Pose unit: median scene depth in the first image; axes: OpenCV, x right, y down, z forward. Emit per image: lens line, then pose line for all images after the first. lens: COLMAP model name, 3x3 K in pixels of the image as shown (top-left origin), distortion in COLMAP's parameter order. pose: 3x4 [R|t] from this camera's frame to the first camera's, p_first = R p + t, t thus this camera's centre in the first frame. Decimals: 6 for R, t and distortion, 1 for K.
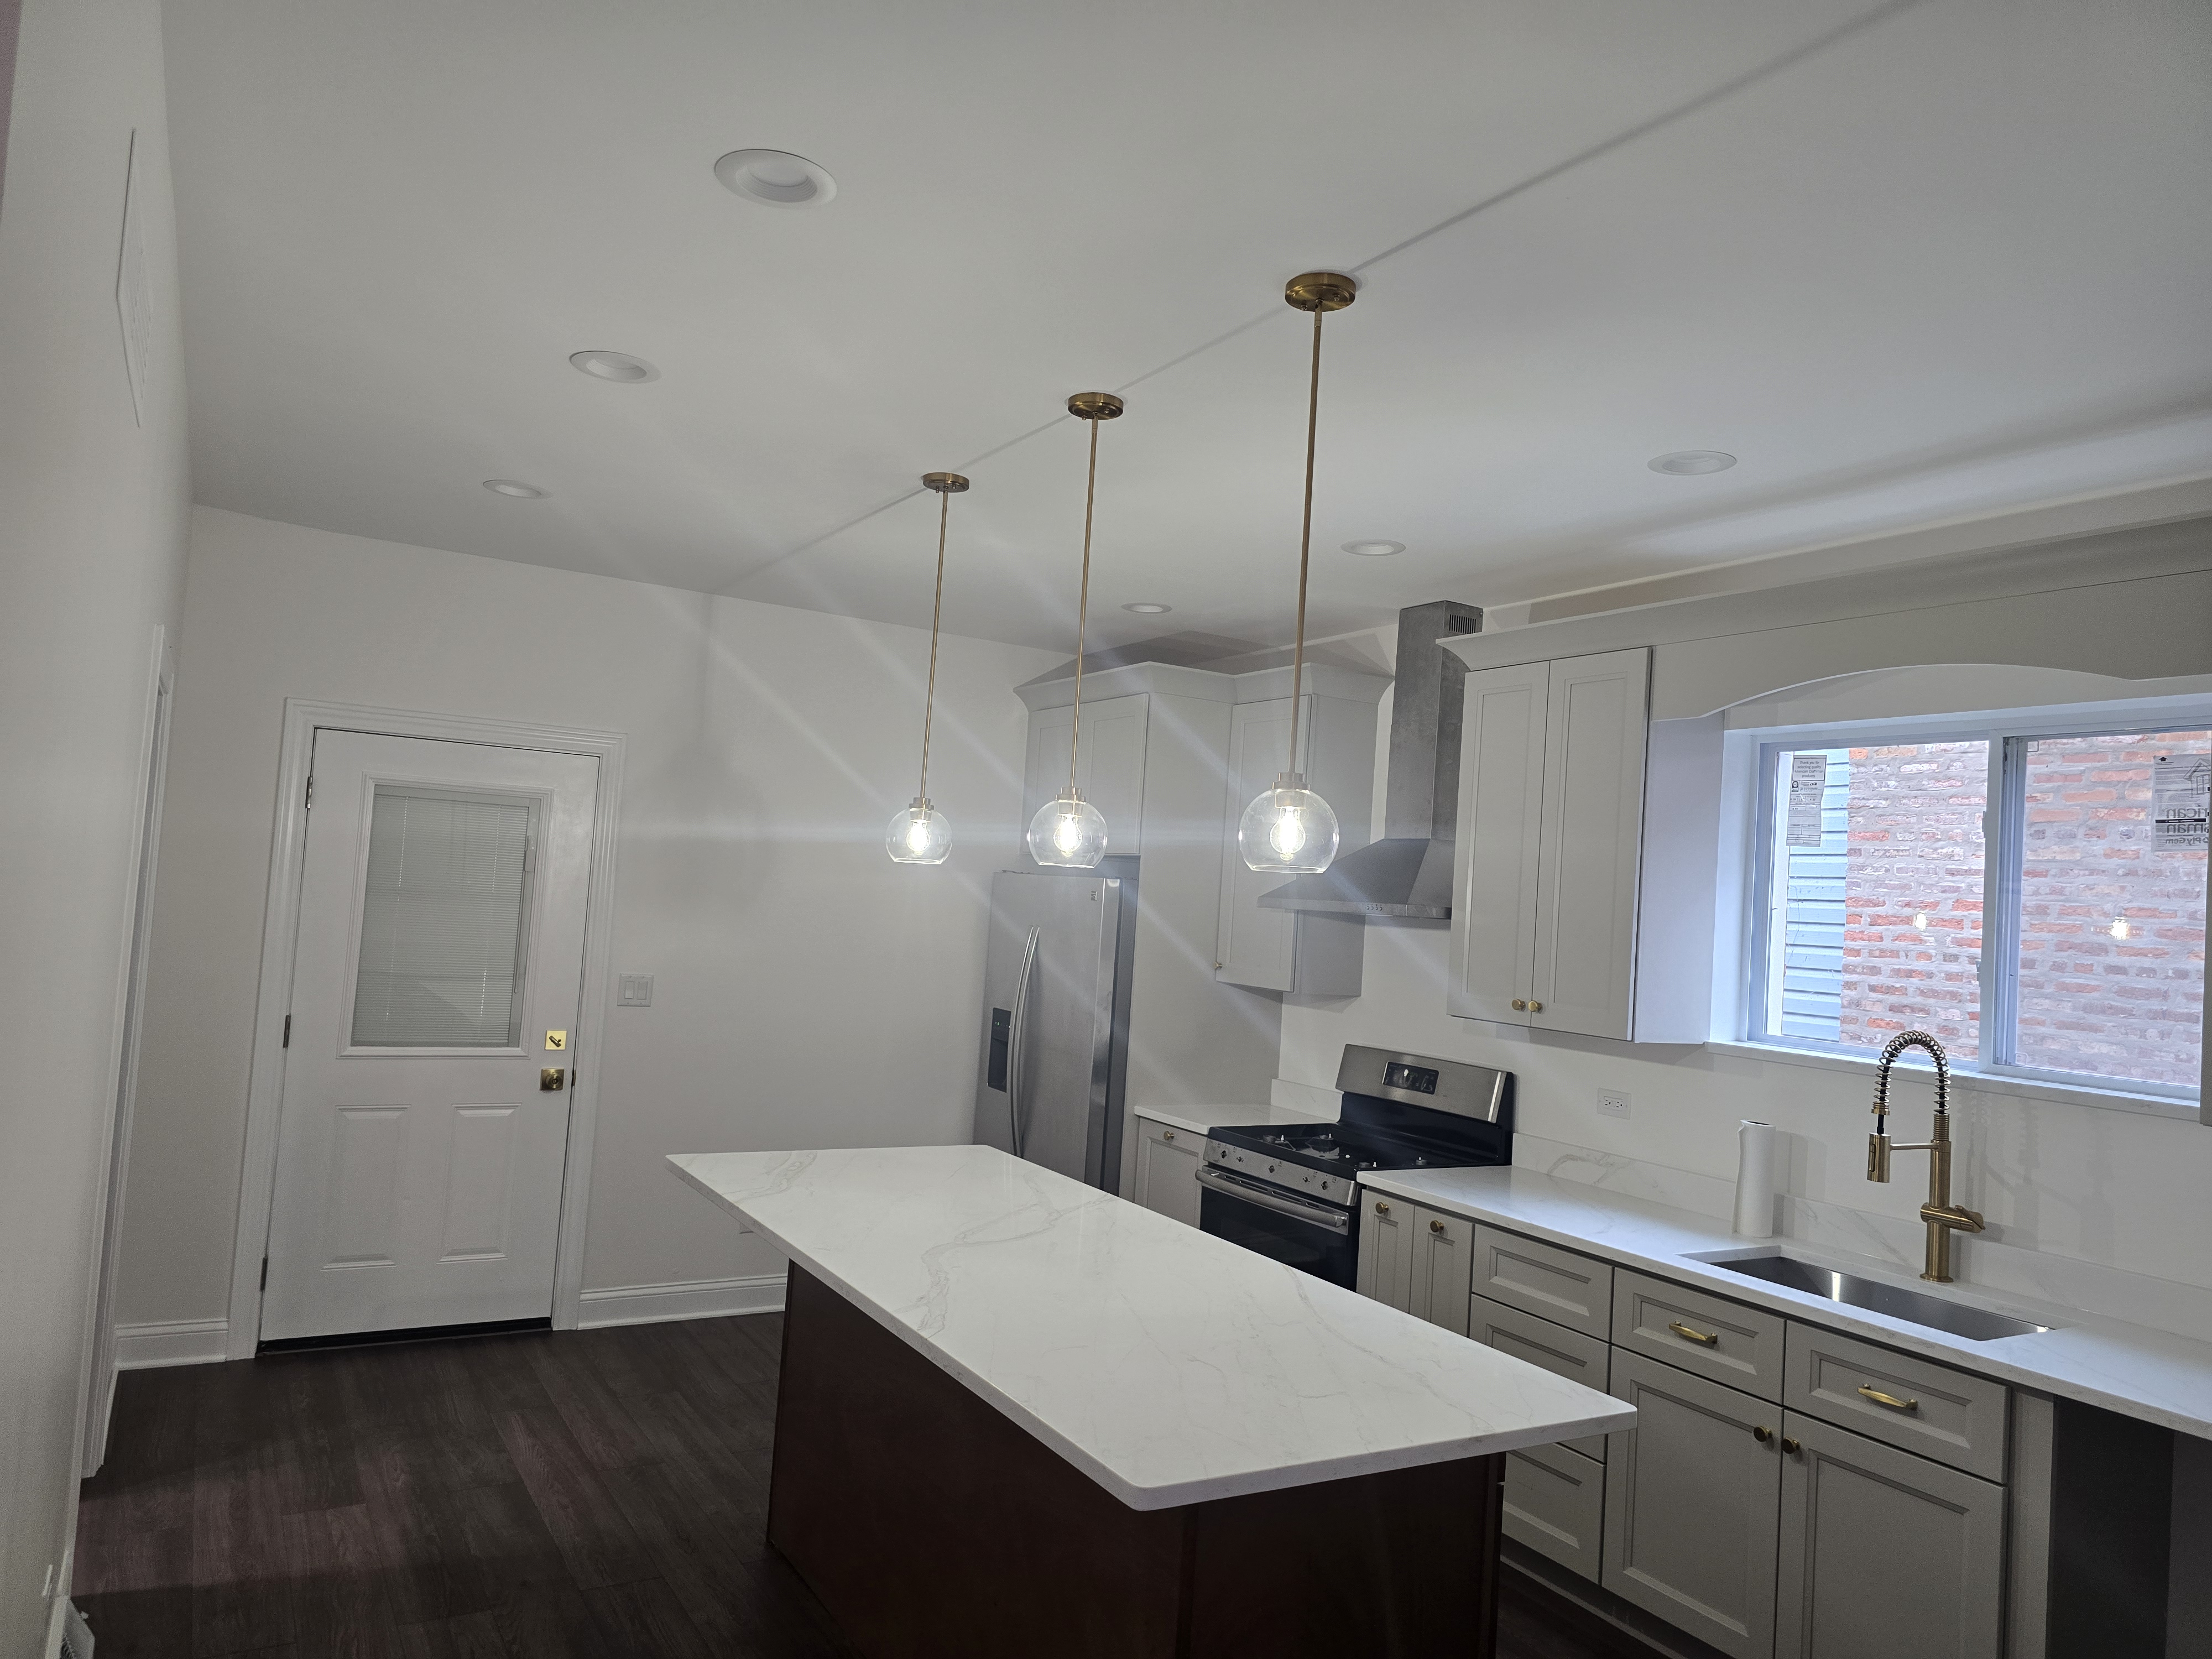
lens RADIAL K [[1495.4, 0, 1097.1], [0, 1495.4, 824.0], [0, 0, 1]] dist [0.042275, -0.044004]
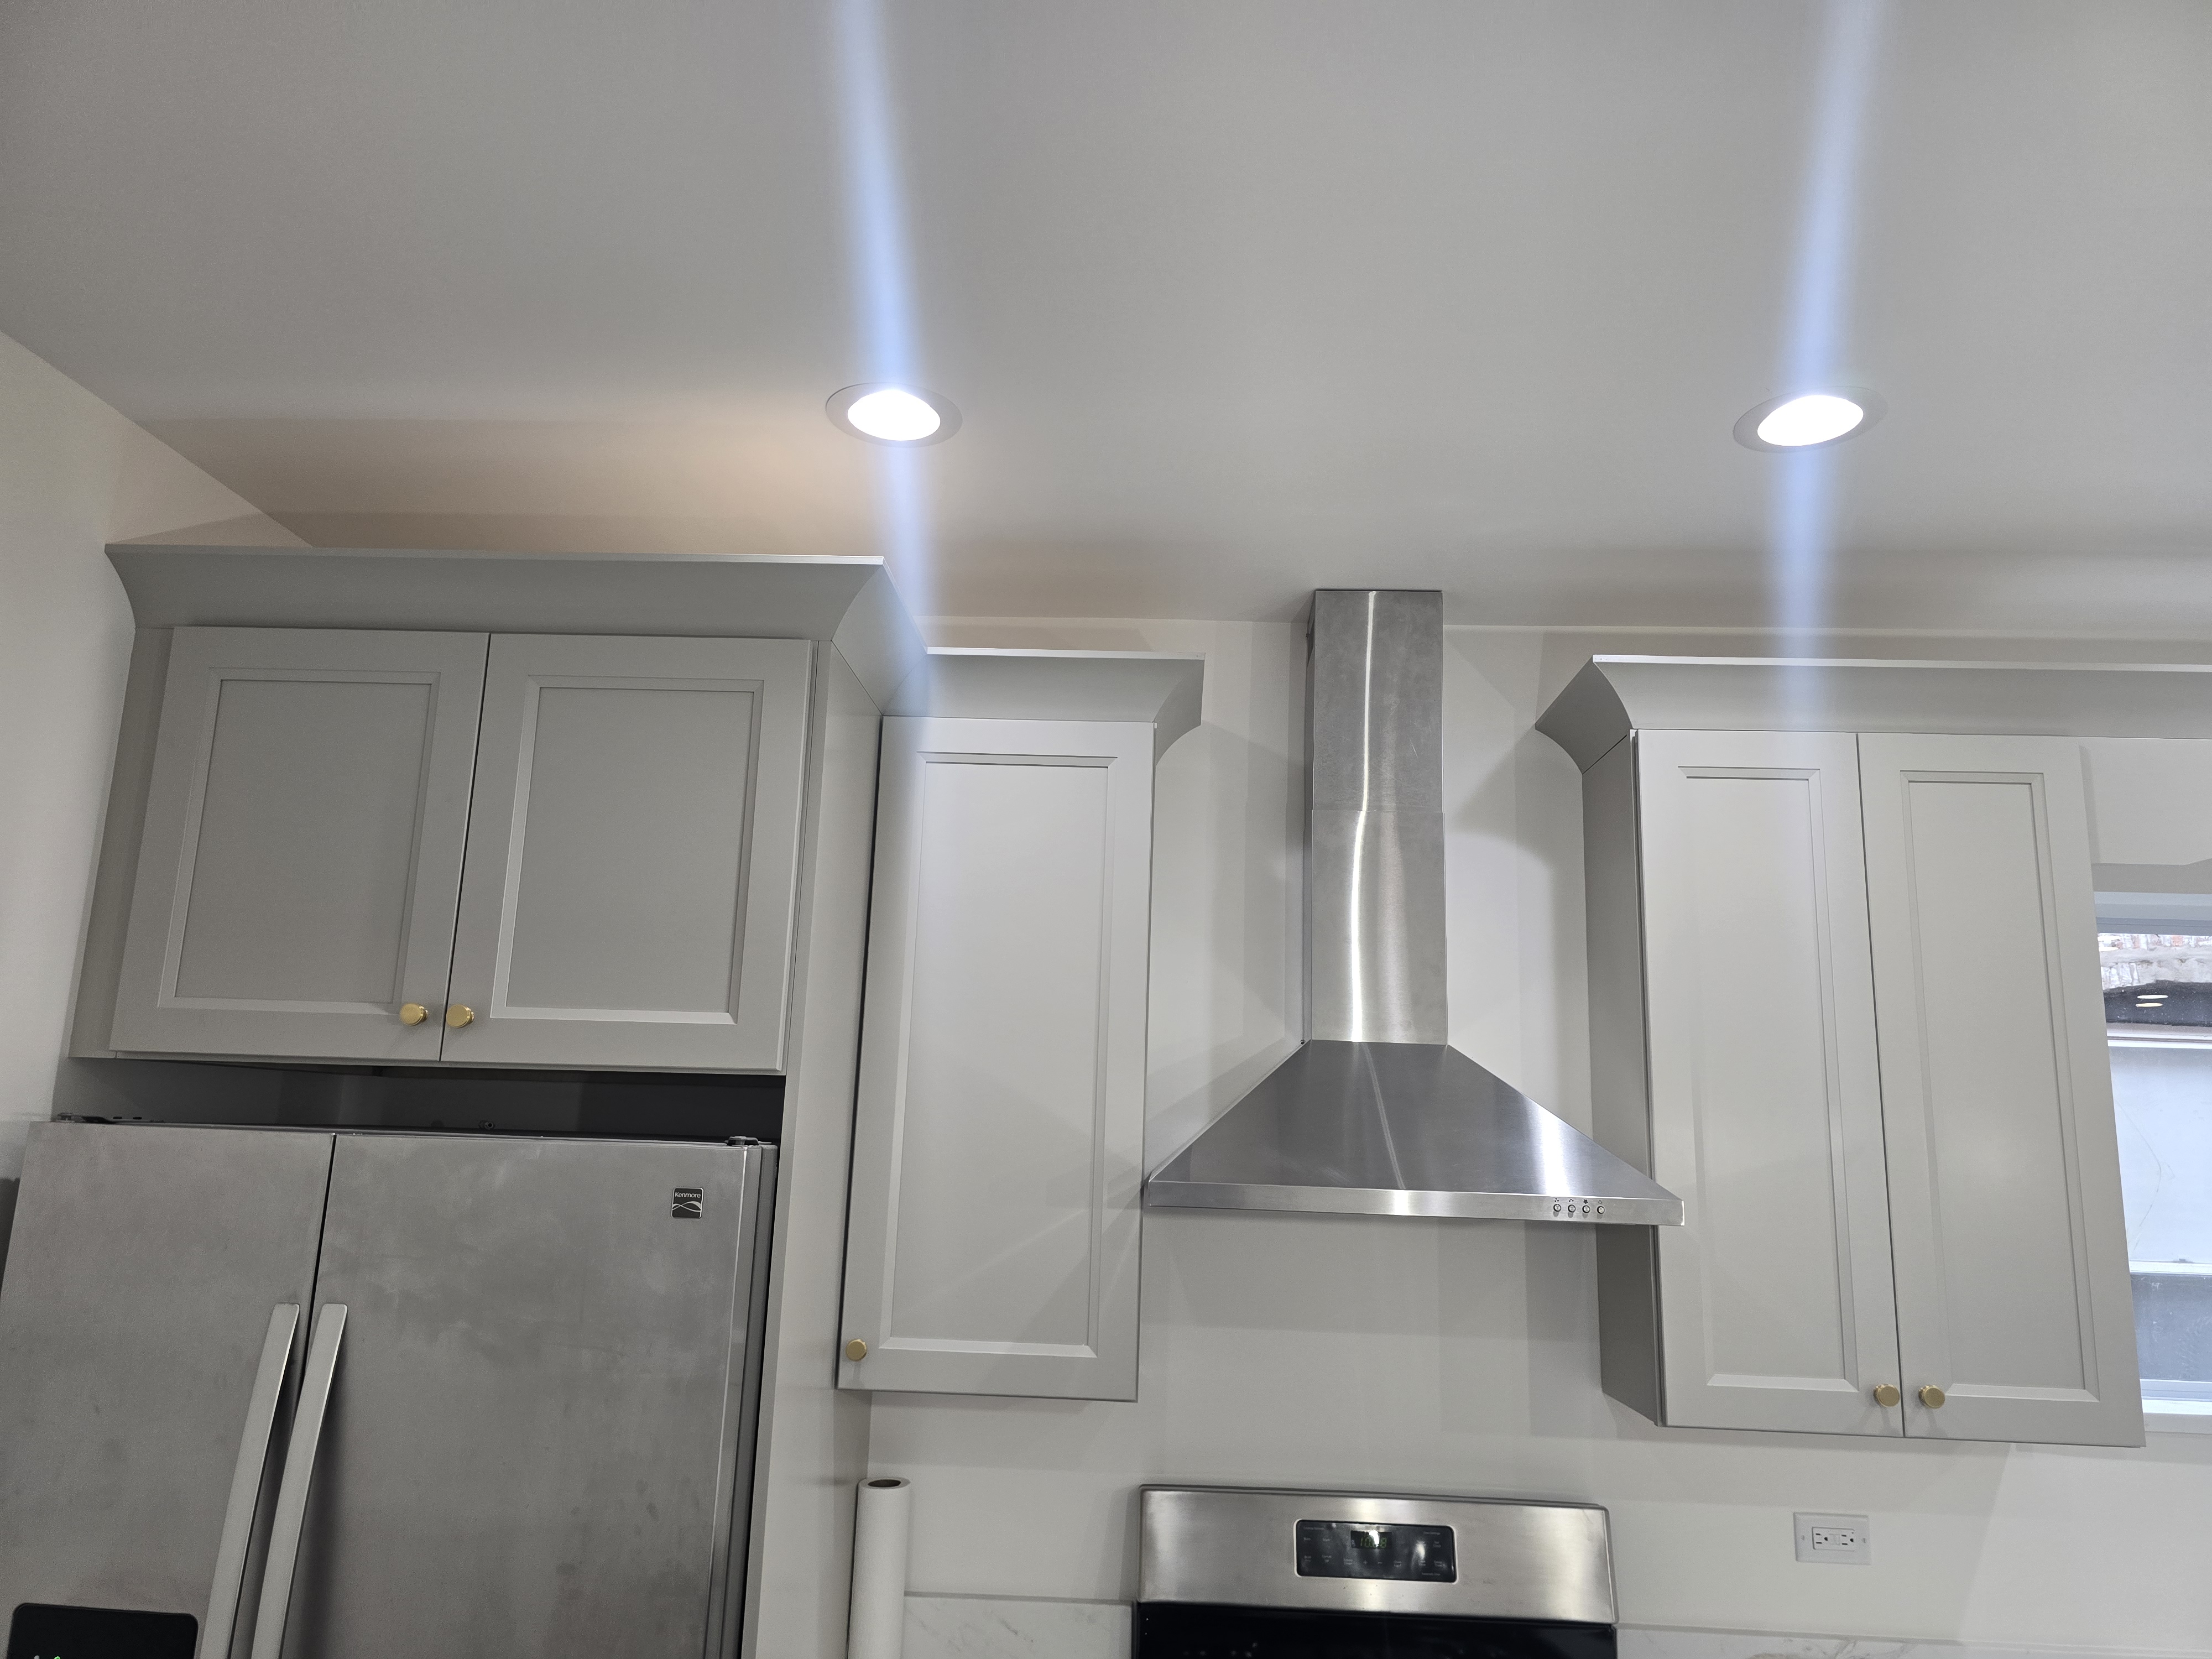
lens RADIAL K [[1495.4, 0, 1107.1], [0, 1495.4, 837.2], [0, 0, 1]] dist [0.042275, -0.044004]
pose [[0.544088, 0.114555, 0.831171, -0.311494], [-0.038819, 0.993012, -0.111450, 0.001491], [-0.838129, 0.028374, 0.544733, 0.971217]]
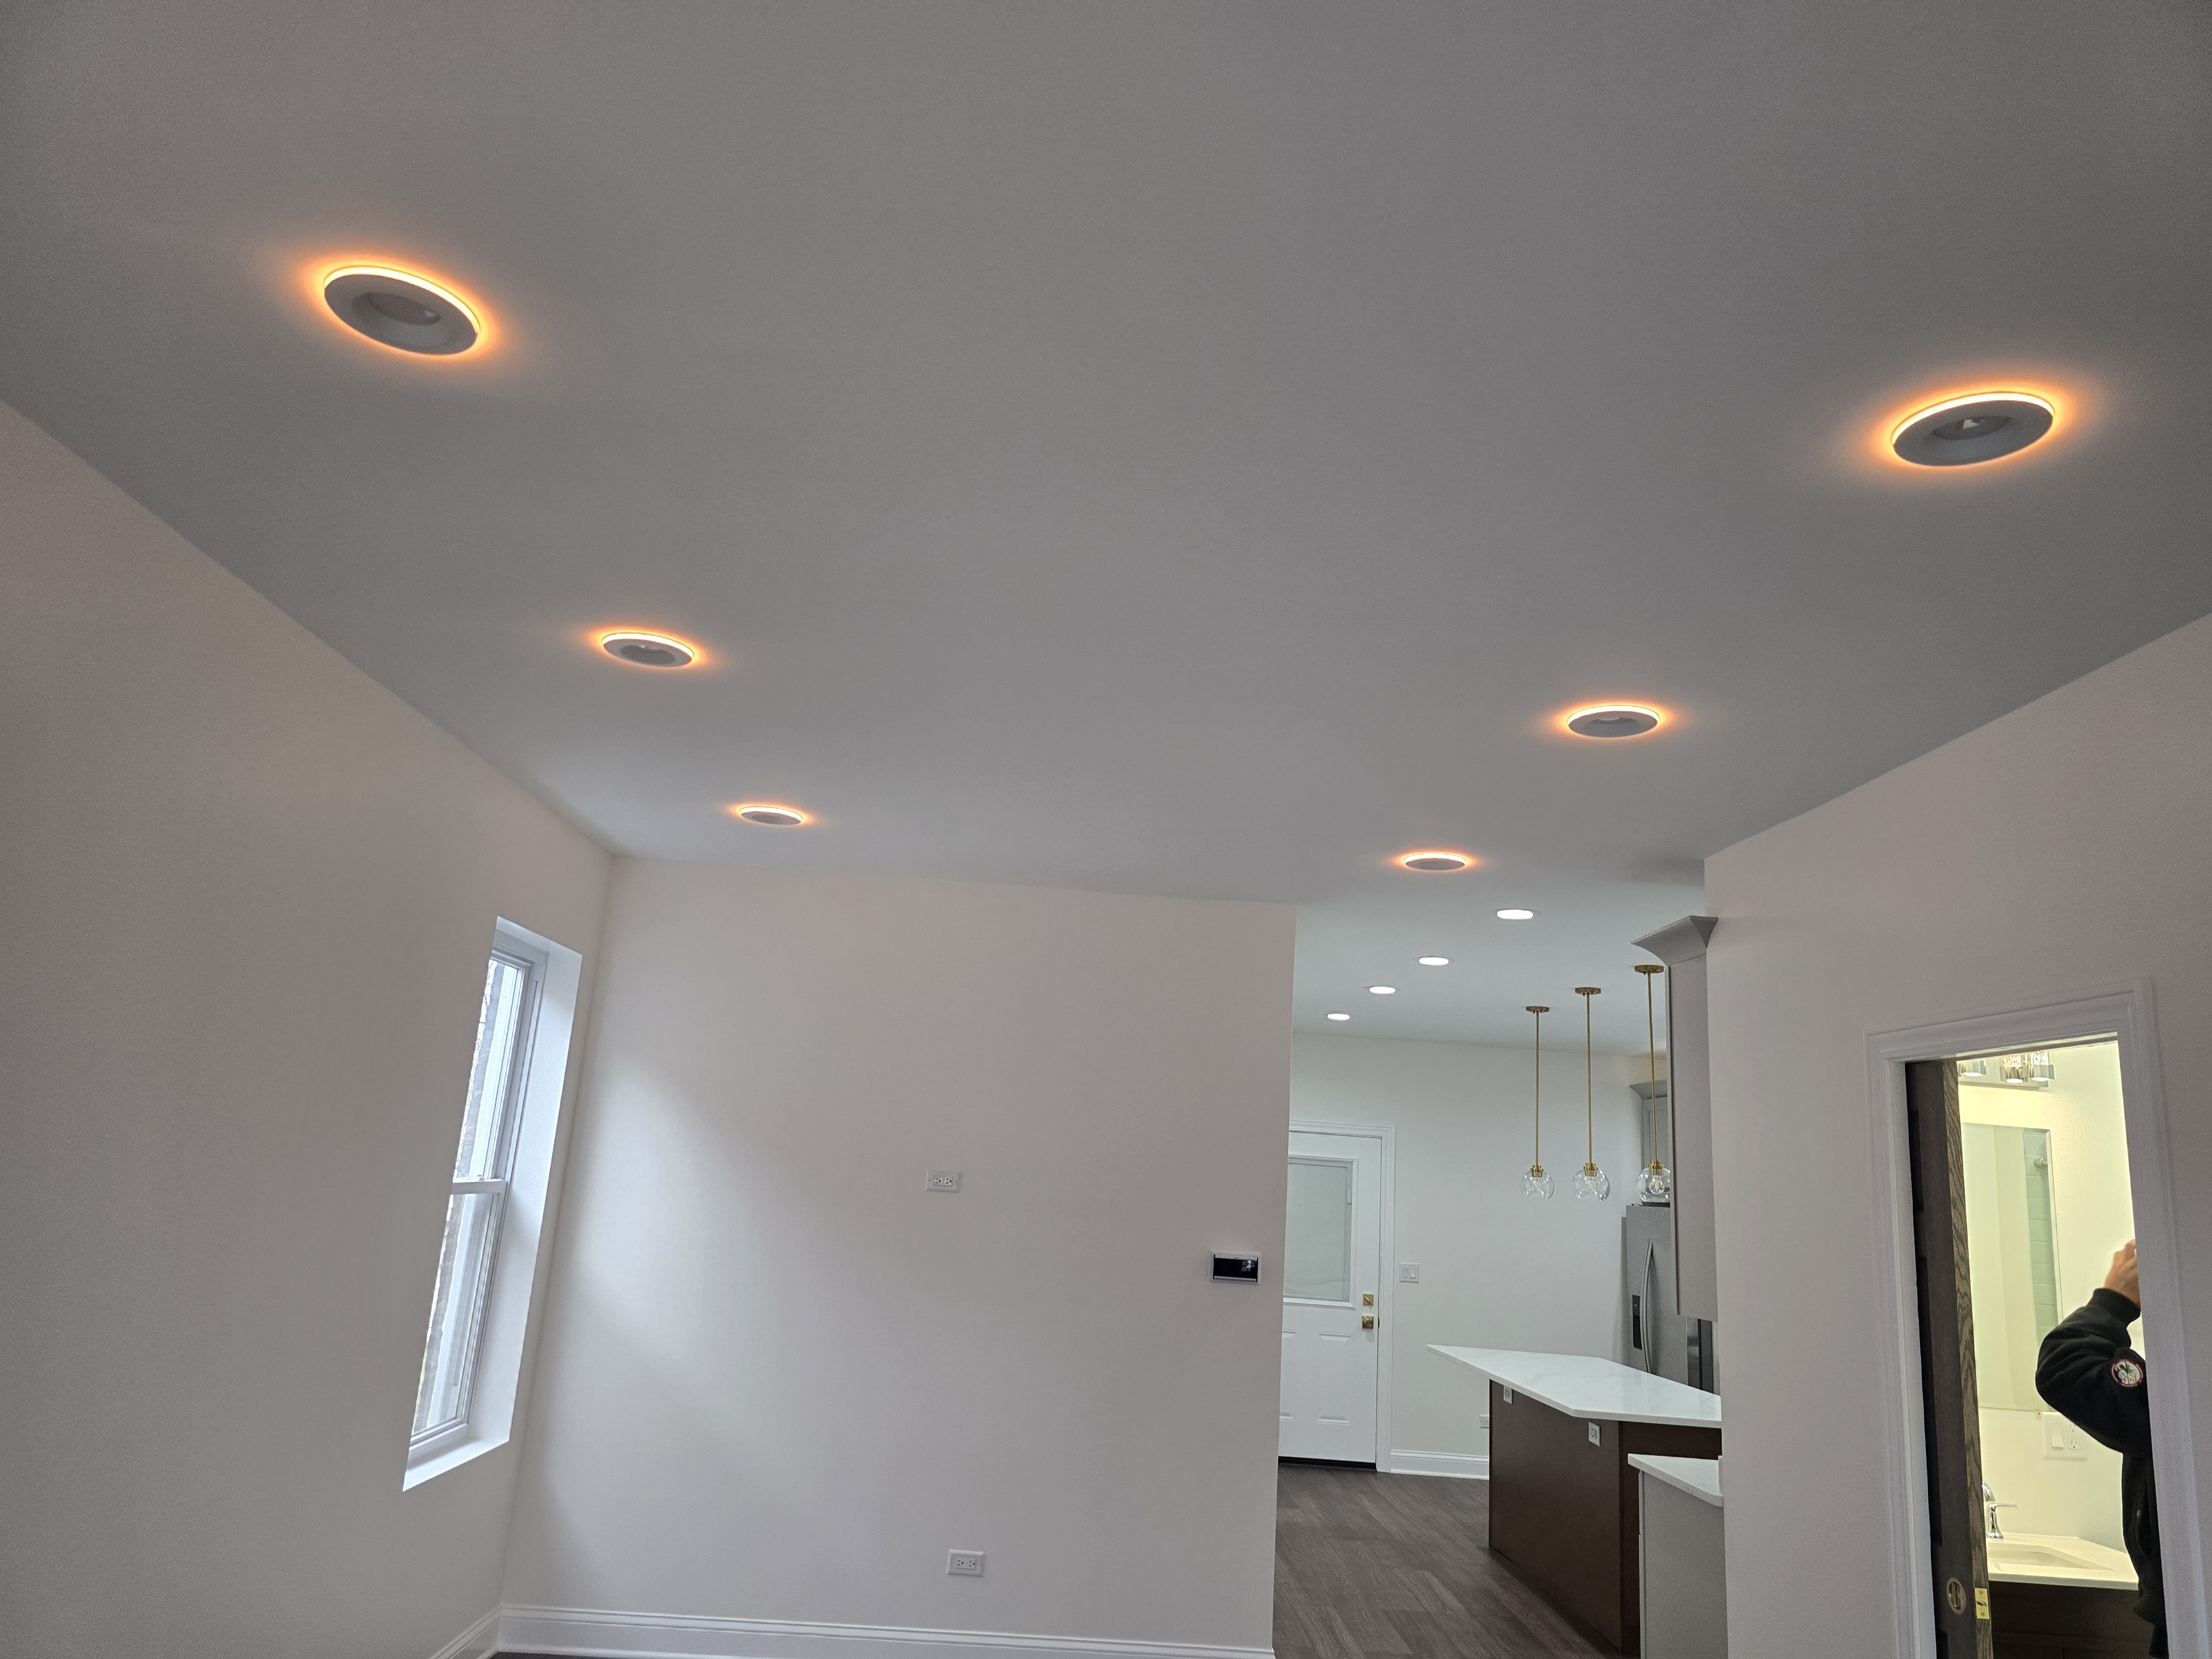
lens RADIAL K [[1495.4, 0, 1103.0], [0, 1495.4, 821.6], [0, 0, 1]] dist [0.042275, -0.044004]
pose [[0.880127, -0.117023, -0.460090, 0.335460], [0.013313, 0.974845, -0.222485, -0.024150], [0.474552, 0.189690, 0.859545, -1.058185]]
